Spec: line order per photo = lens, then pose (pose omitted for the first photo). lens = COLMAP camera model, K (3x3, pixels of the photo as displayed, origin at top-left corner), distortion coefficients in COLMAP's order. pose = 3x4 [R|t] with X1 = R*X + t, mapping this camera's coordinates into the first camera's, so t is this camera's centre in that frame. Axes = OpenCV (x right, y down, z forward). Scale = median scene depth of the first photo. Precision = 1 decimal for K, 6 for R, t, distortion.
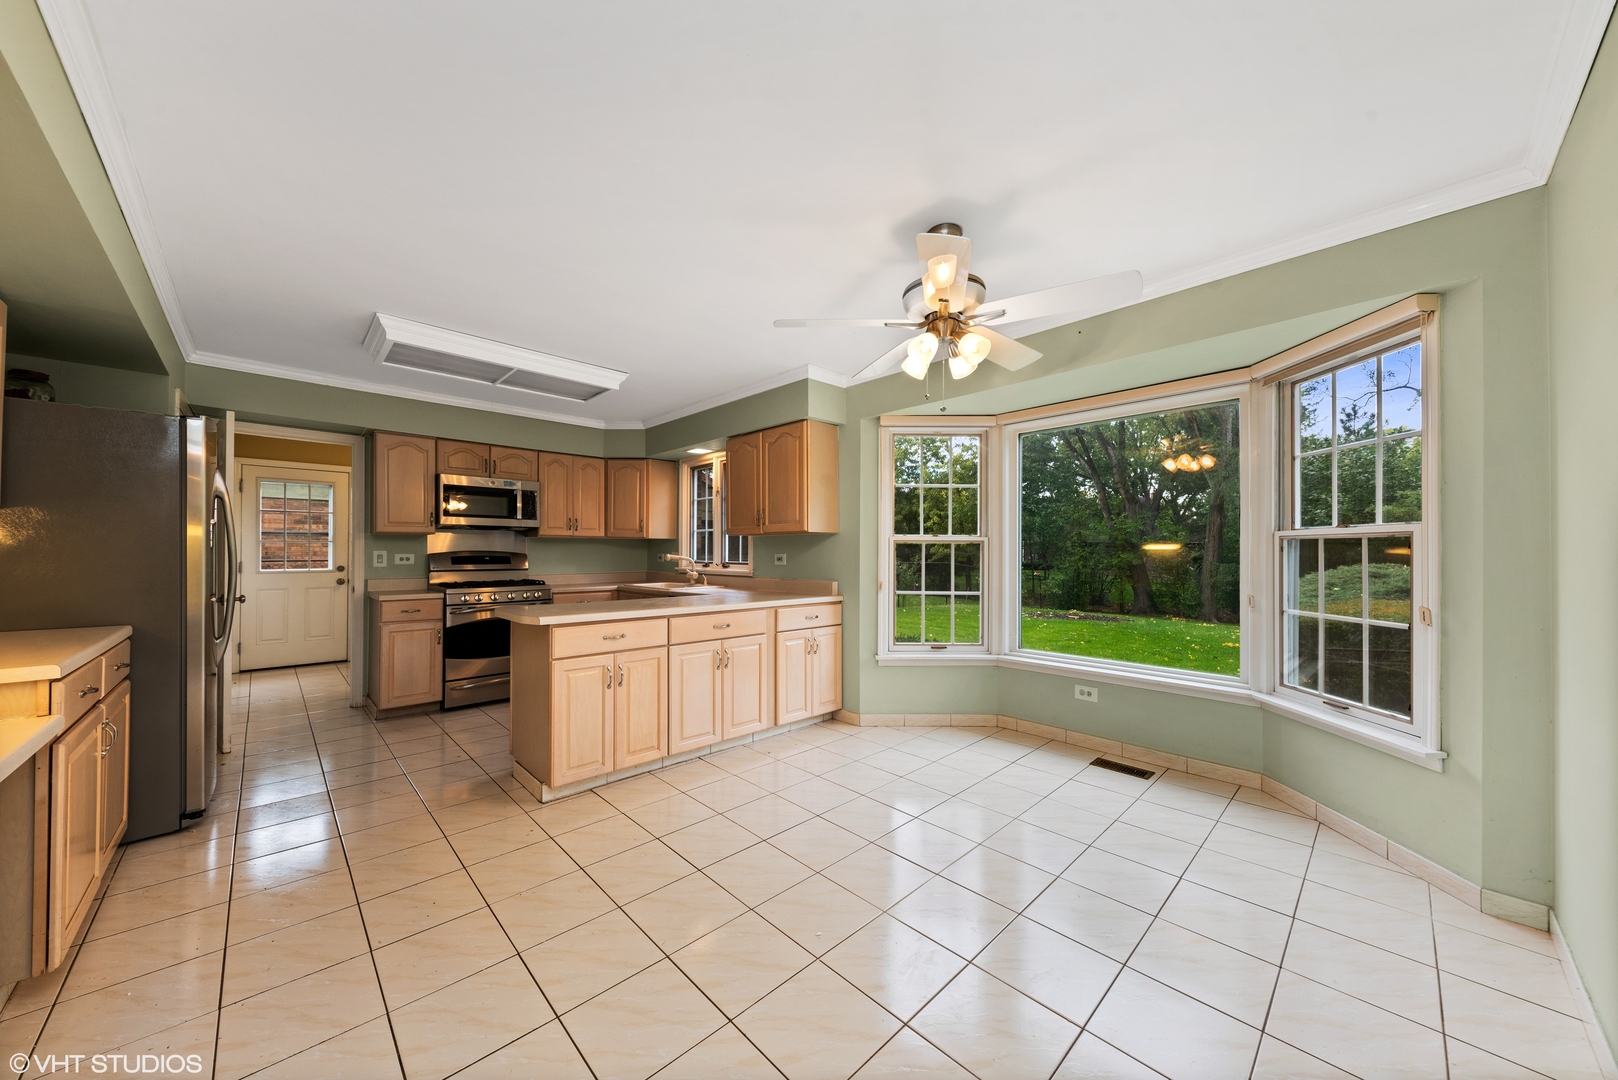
lens RADIAL K [[565.2, 0, 808.8], [0, 565.2, 543.9], [0, 0, 1]] dist [0.006726, -0.000222]
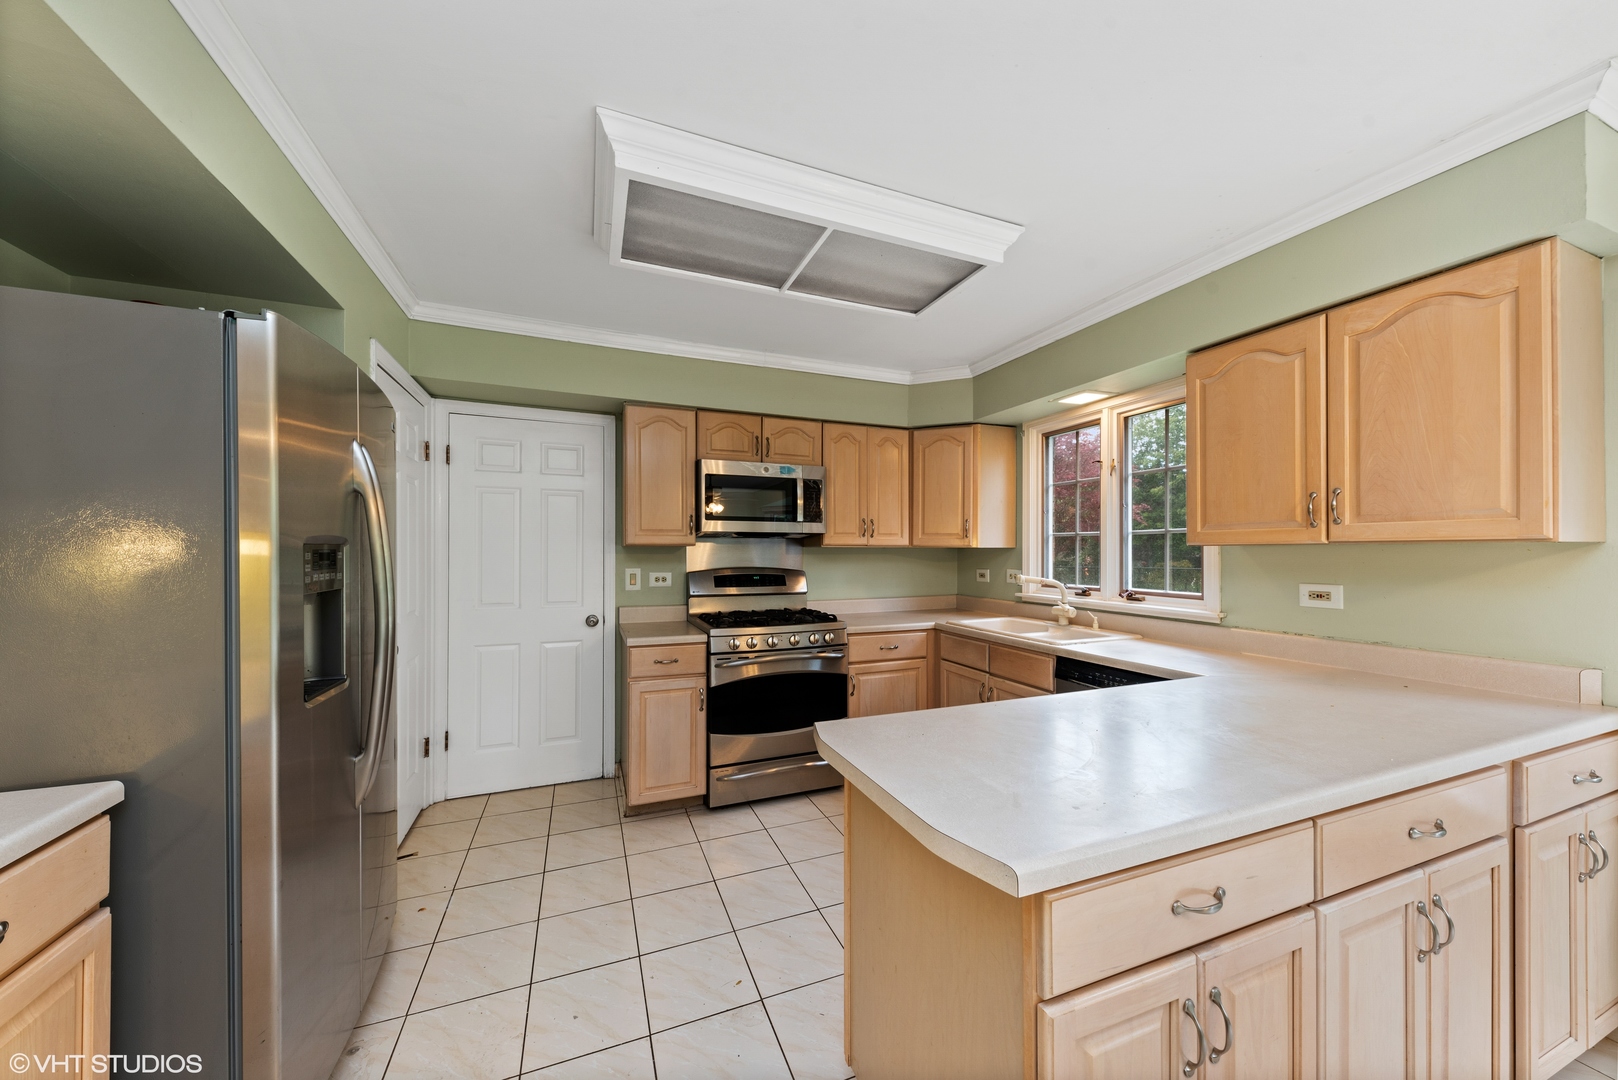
lens RADIAL K [[565.2, 0, 804.8], [0, 565.2, 539.7], [0, 0, 1]] dist [0.006726, -0.000222]
pose [[0.926366, -0.009161, -0.376514, -0.261963], [0.006526, 0.999944, -0.008273, -0.018056], [0.376569, 0.005207, 0.926374, 0.390263]]
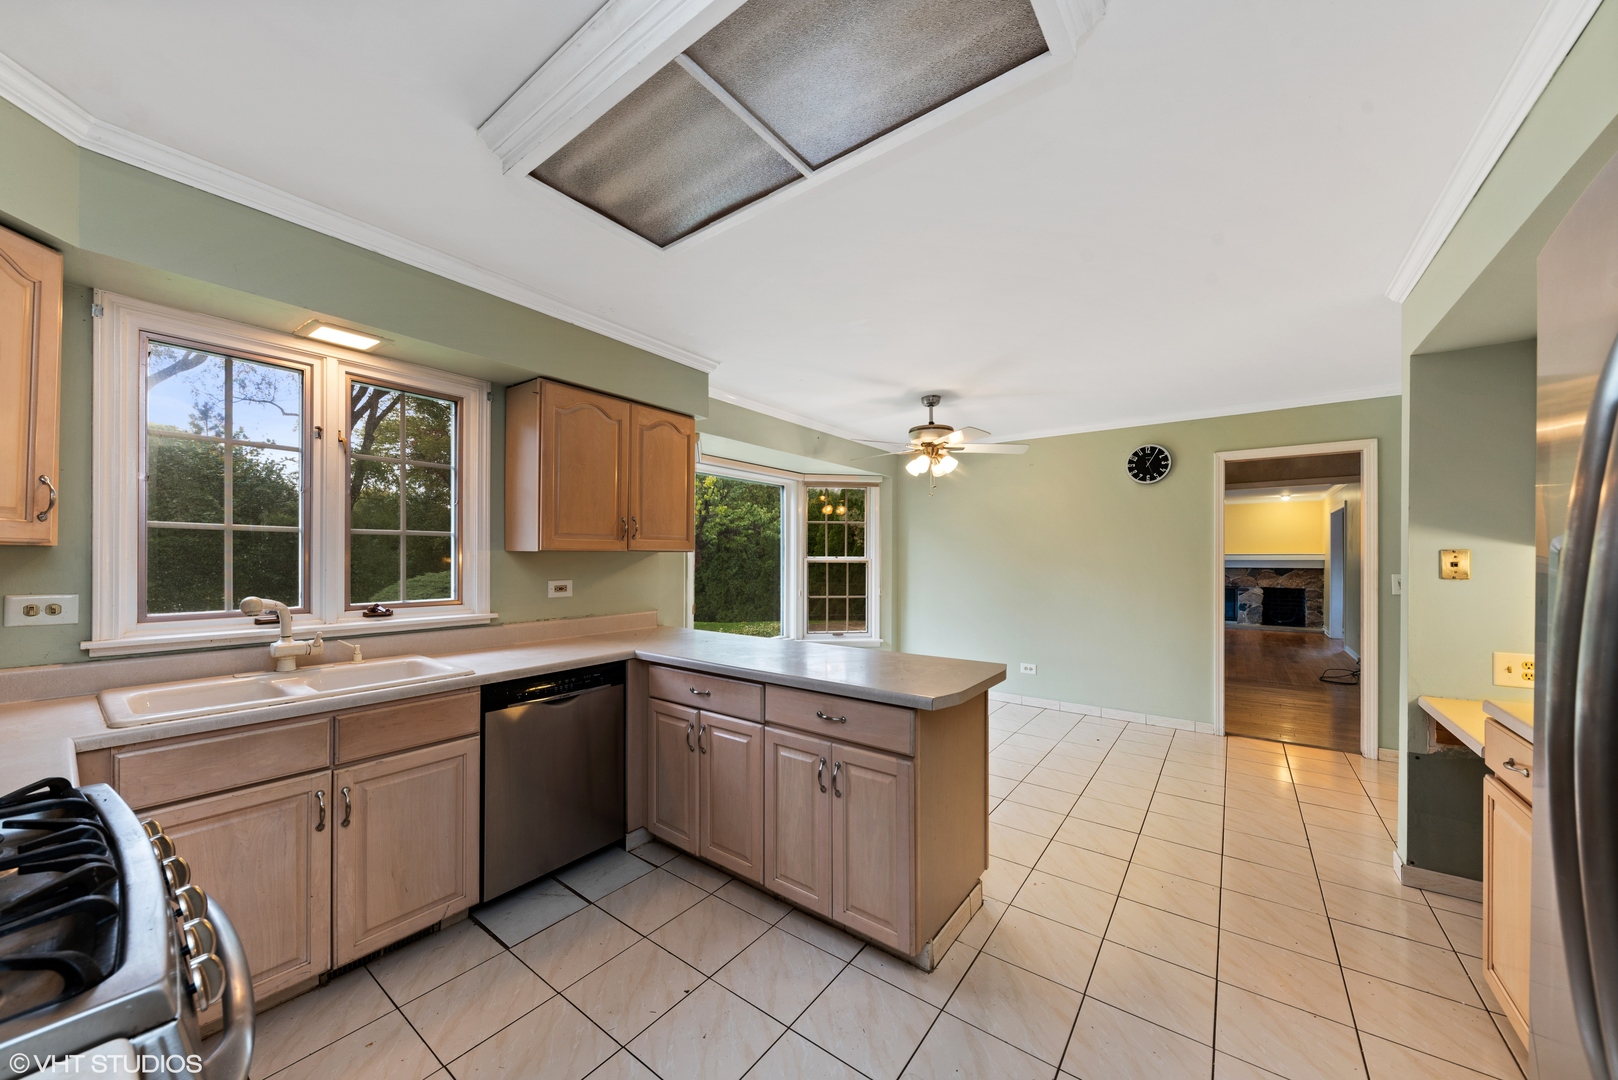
lens RADIAL K [[565.2, 0, 806.8], [0, 565.2, 556.8], [0, 0, 1]] dist [0.006726, -0.000222]
pose [[-0.170675, 0.001076, 0.985327, -0.718251], [0.000176, 0.999999, -0.001062, -0.008122], [-0.985327, -0.000008, -0.170675, 0.809284]]
